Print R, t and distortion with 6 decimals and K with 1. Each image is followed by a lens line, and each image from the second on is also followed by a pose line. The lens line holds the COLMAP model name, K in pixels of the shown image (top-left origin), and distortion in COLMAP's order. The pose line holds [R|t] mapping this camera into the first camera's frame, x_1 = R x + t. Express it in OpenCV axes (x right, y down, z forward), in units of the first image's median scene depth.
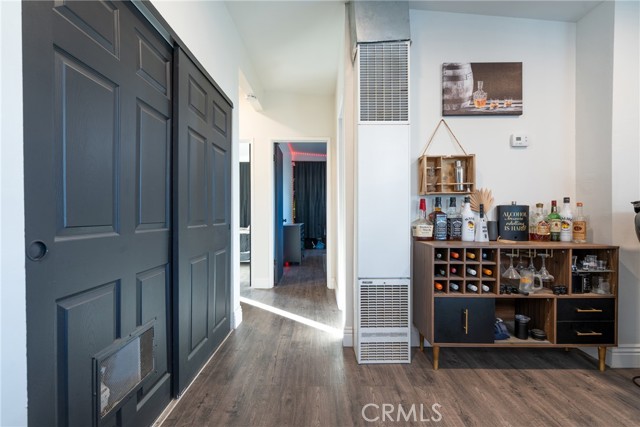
lens RADIAL K [[288.0, 0, 320.0], [0, 288.0, 213.5], [0, 0, 1]] dist [-0.001141, -0.000068]
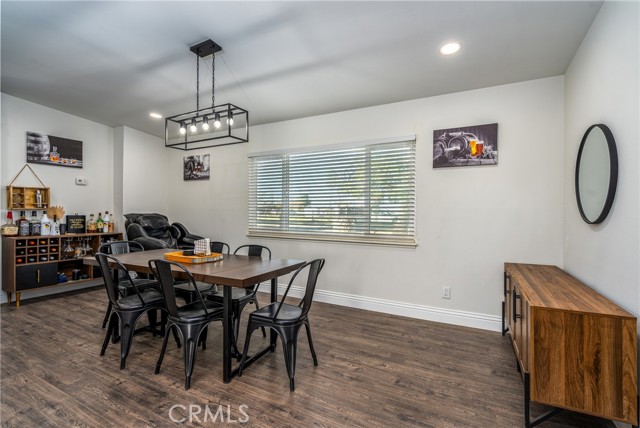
lens RADIAL K [[292.6, 0, 320.0], [0, 292.6, 214.0], [0, 0, 1]] dist [-0.001712, 0.000453]
pose [[0.476183, -0.002561, 0.879342, -0.274203], [-0.003264, 0.999984, 0.004680, -0.051703], [-0.879340, -0.005099, 0.476167, -1.380521]]
